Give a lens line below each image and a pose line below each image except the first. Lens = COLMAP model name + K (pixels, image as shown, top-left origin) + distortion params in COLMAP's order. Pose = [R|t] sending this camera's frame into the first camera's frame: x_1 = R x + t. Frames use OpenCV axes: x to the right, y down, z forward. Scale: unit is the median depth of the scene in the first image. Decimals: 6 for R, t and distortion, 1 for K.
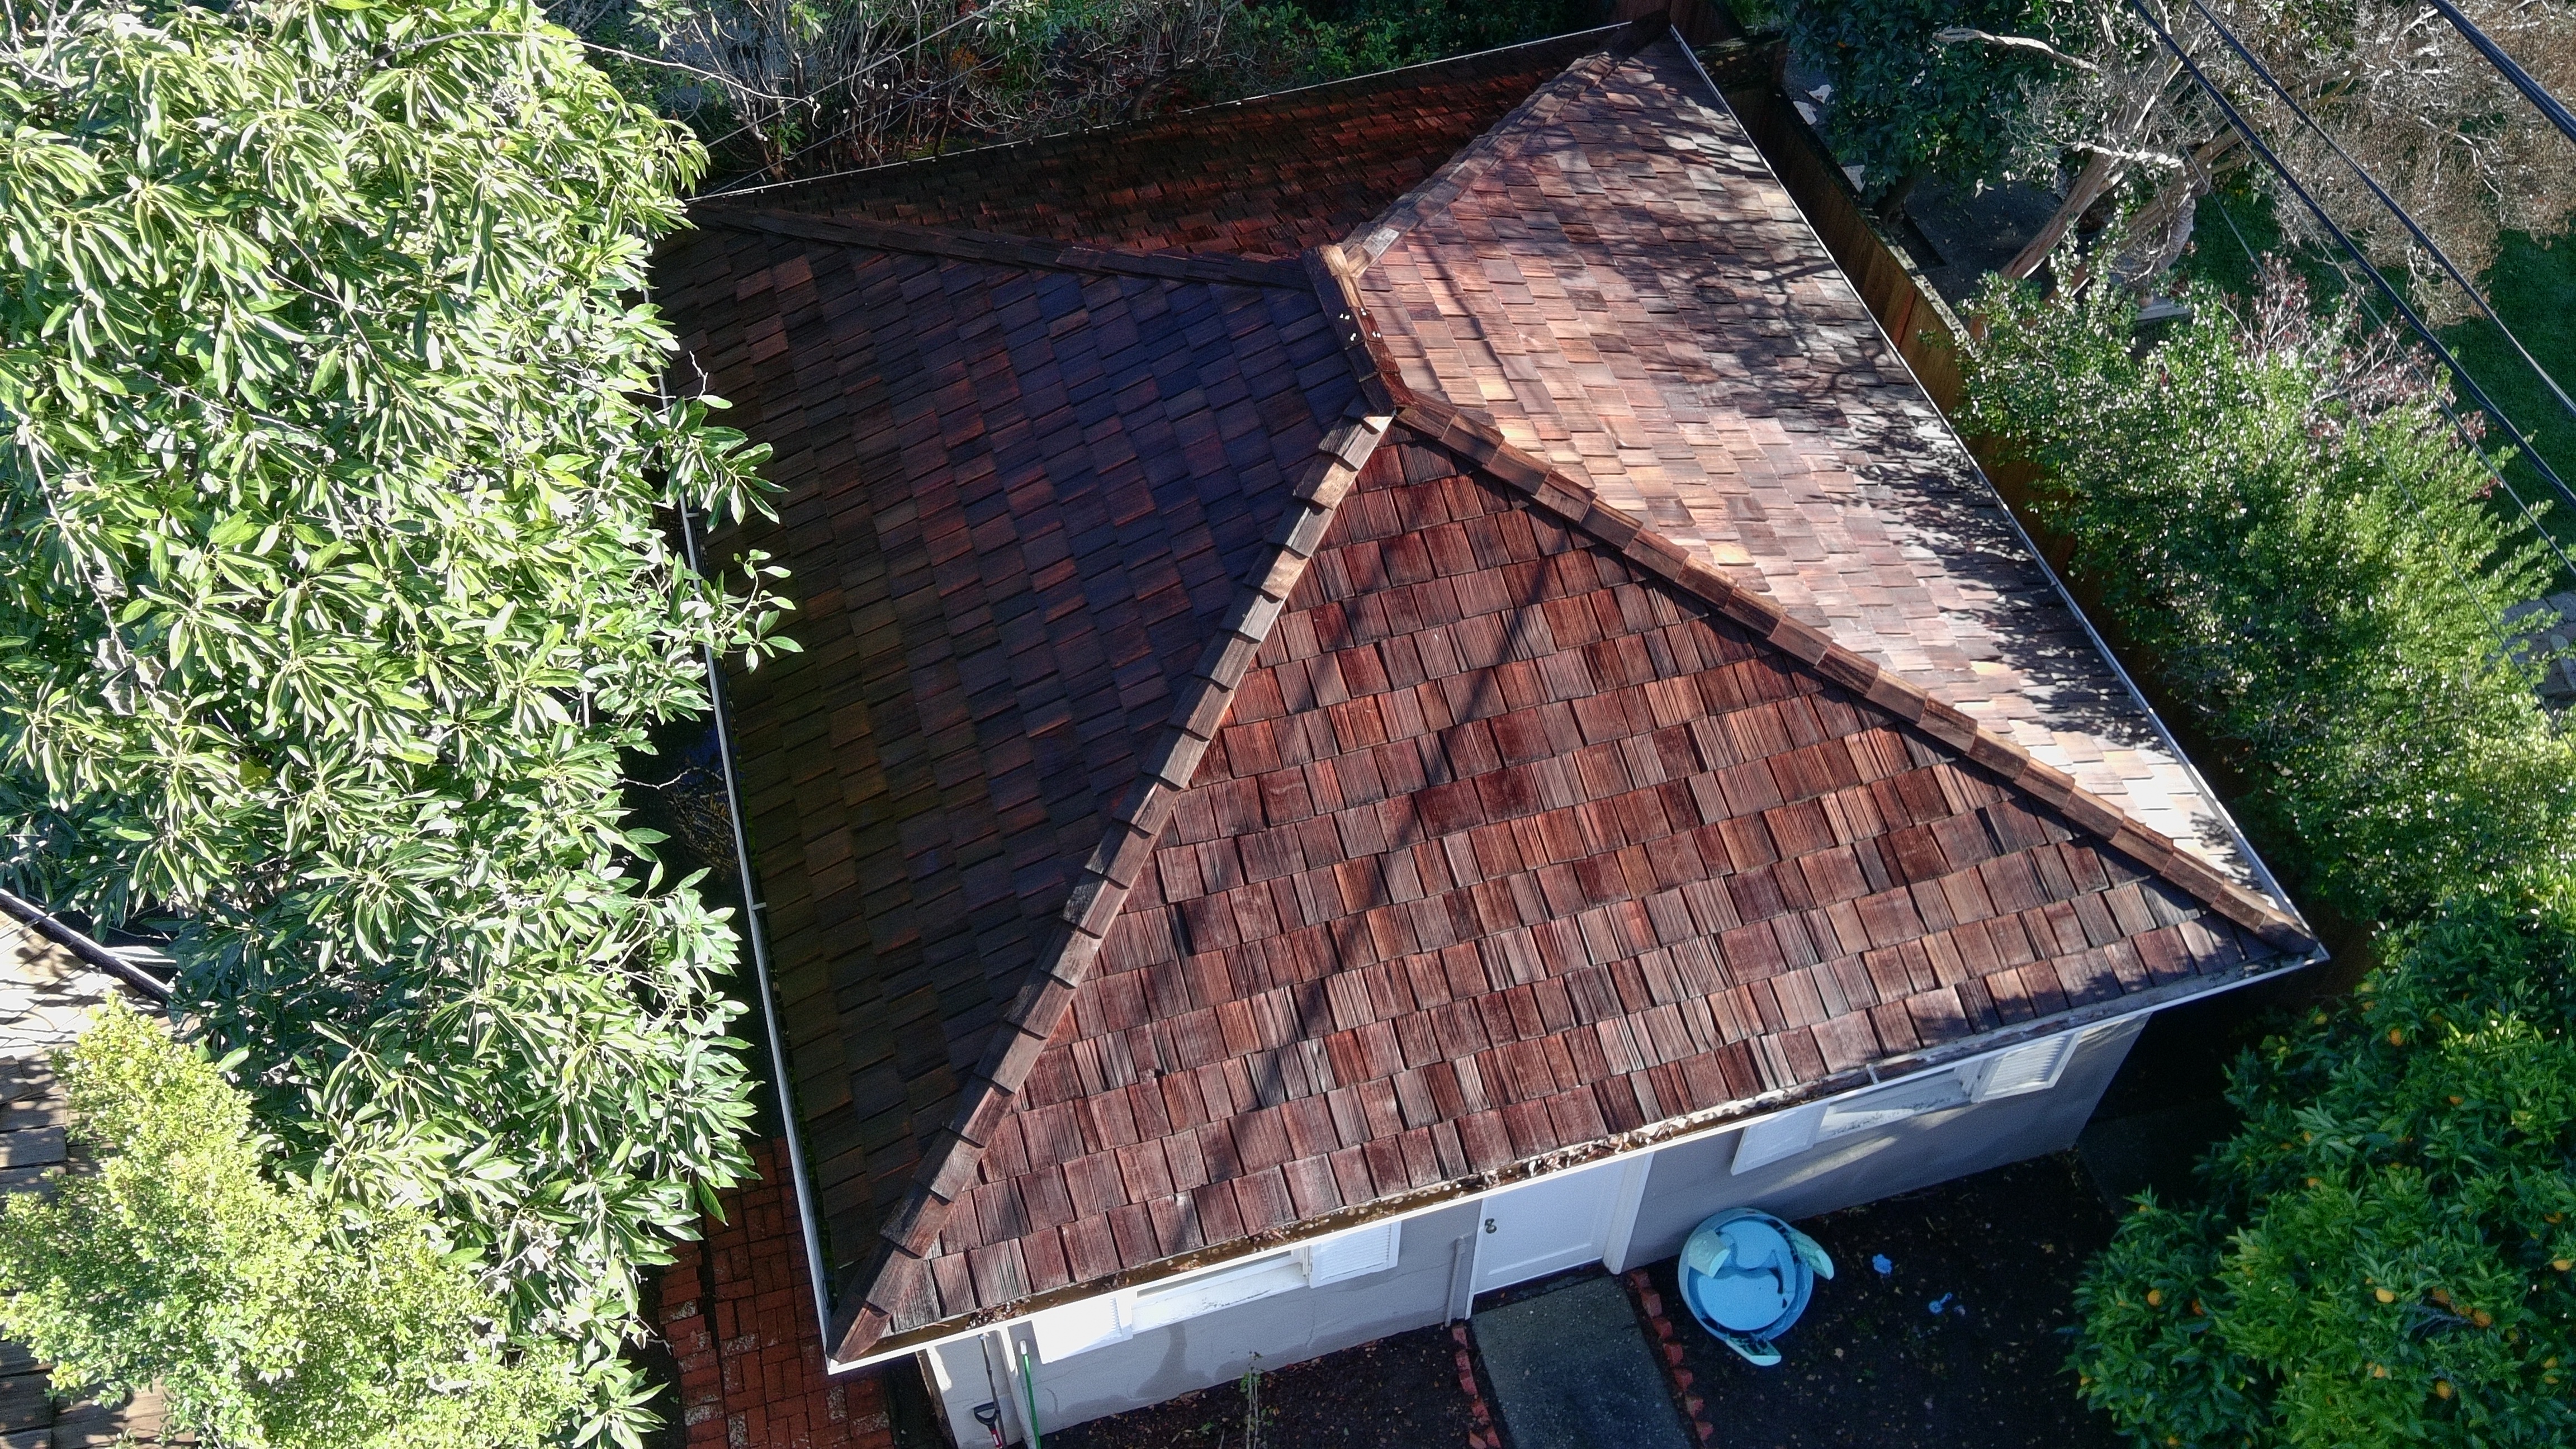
lens RADIAL K [[2163.1, 0, 1275.5], [0, 2163.1, 750.9], [0, 0, 1]] dist [0.110938, -0.172808]
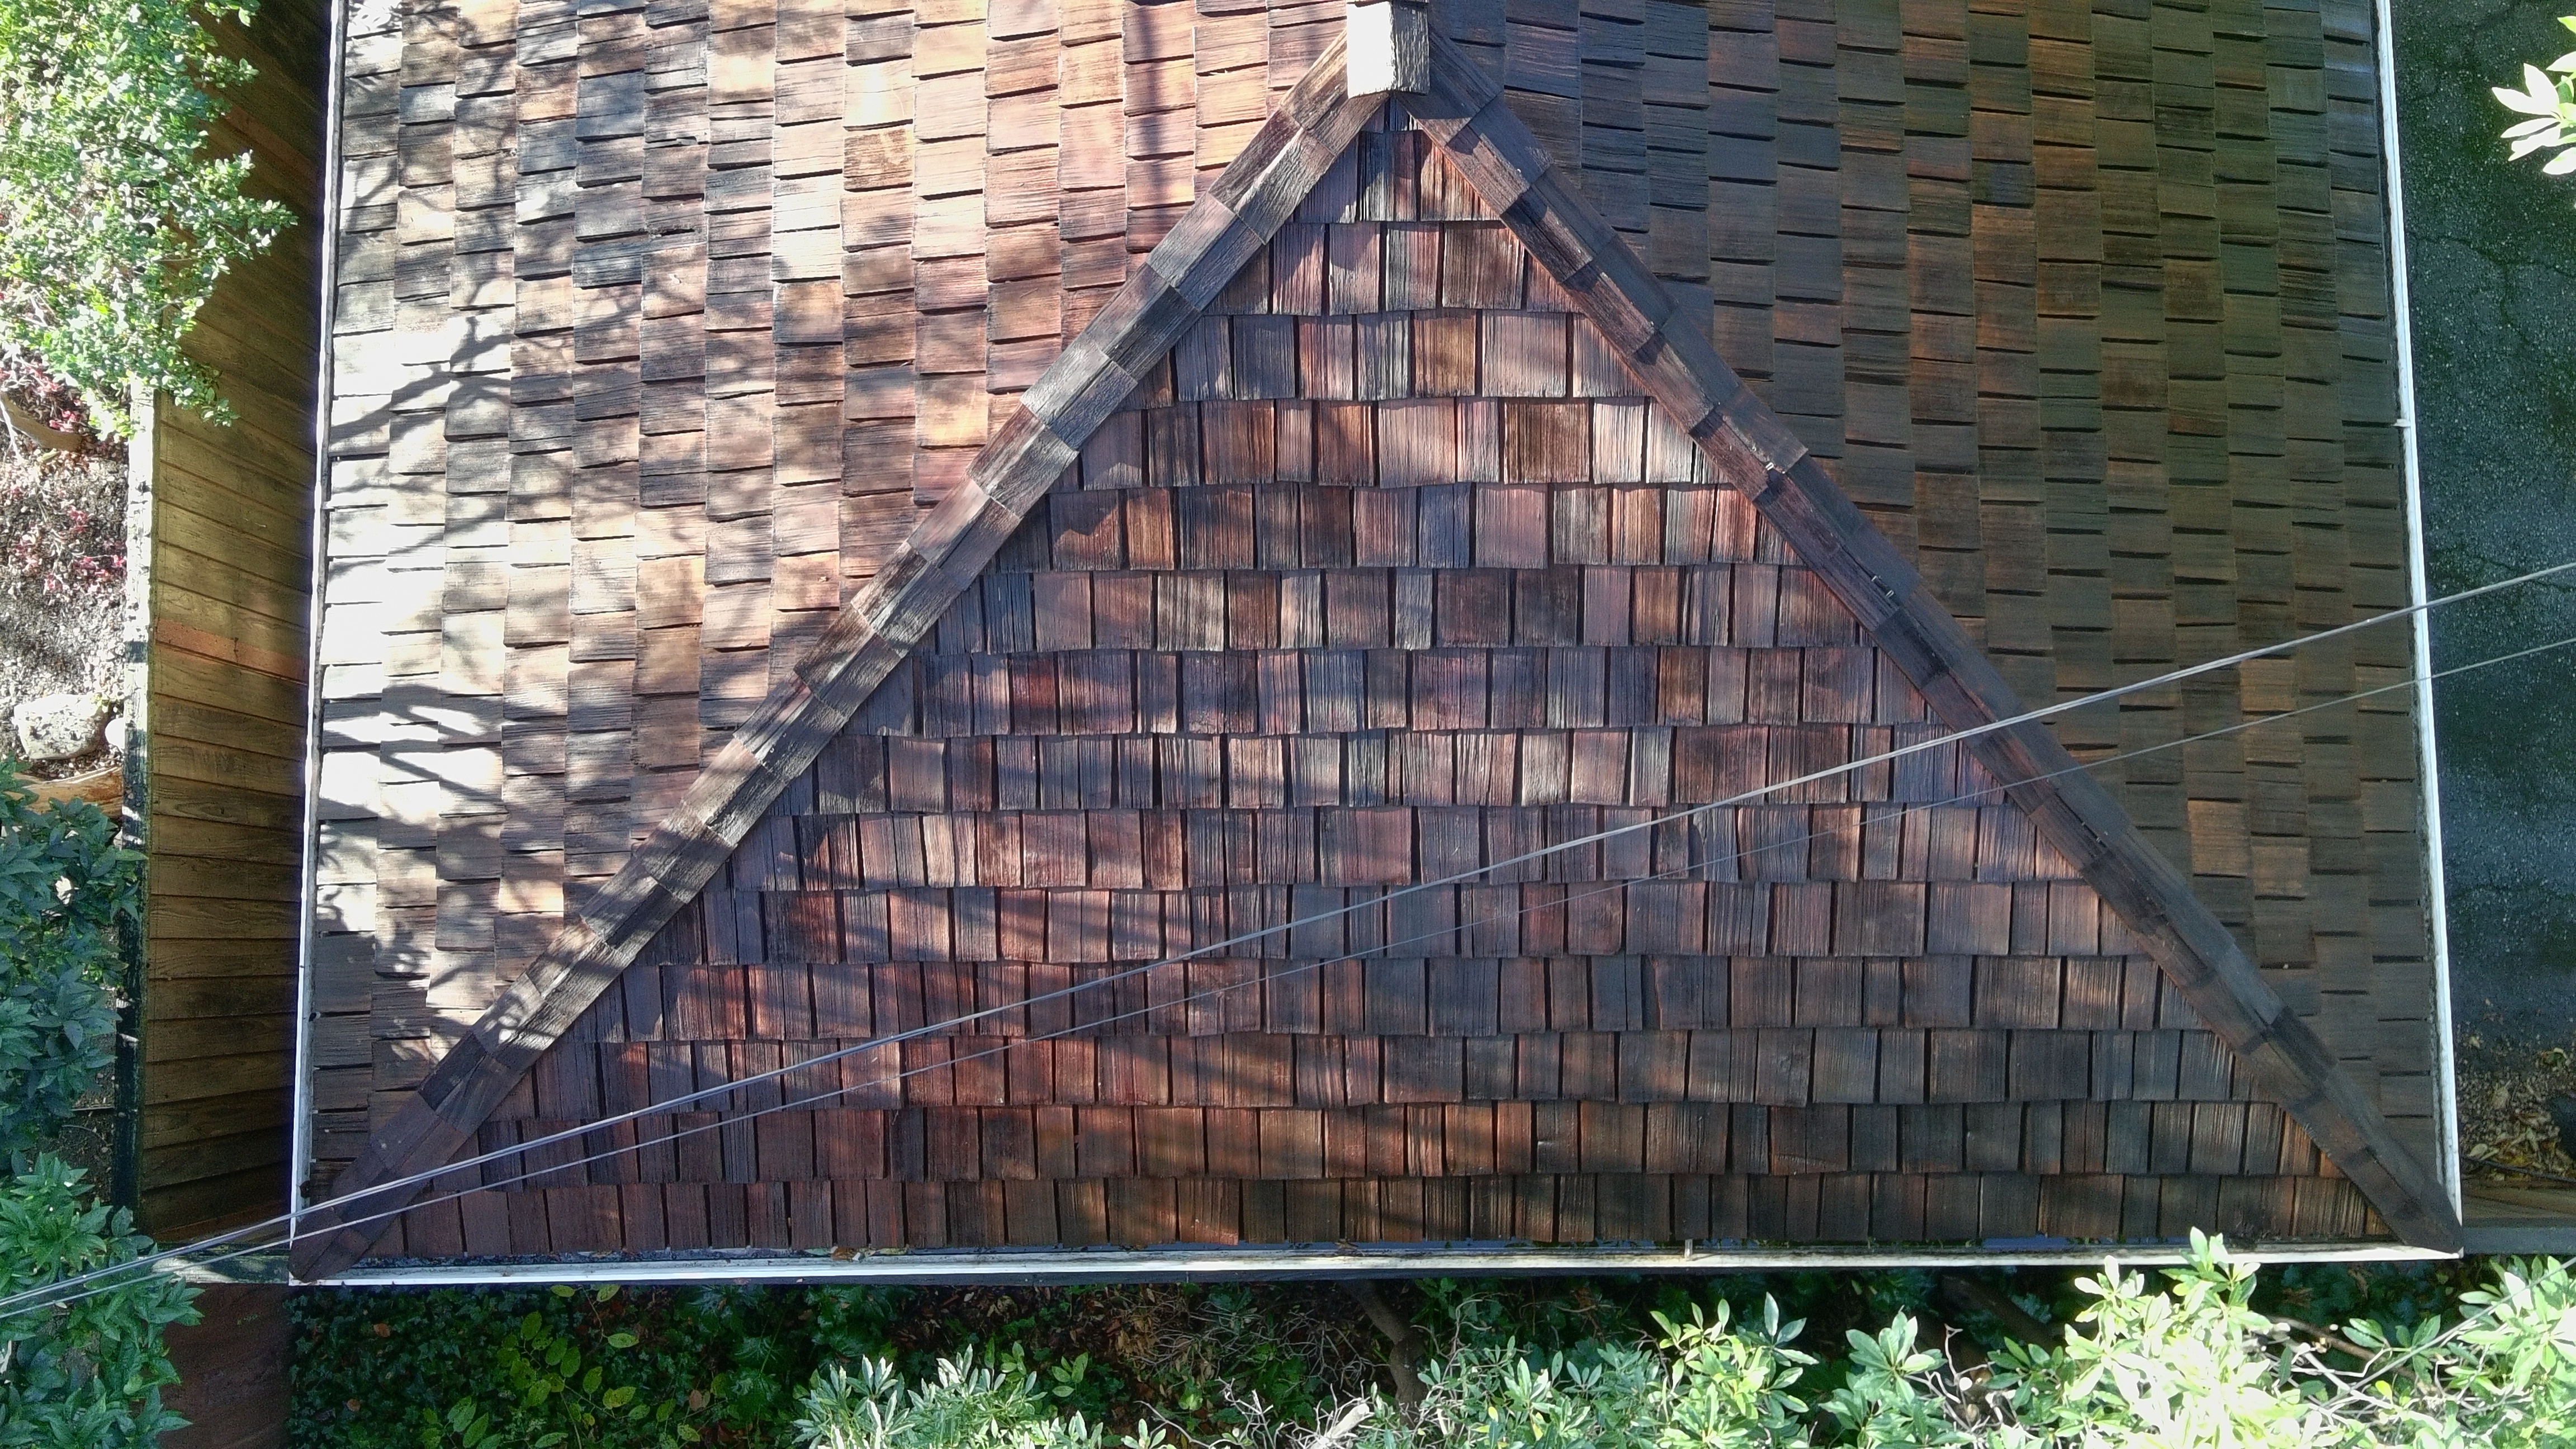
lens RADIAL K [[2163.1, 0, 1271.3], [0, 2163.1, 750.0], [0, 0, 1]] dist [0.110938, -0.172808]
pose [[-0.961380, -0.272400, 0.039326, -0.018849], [0.224226, -0.692348, 0.685840, -0.786056], [-0.159595, 0.668171, 0.726689, 0.796875]]
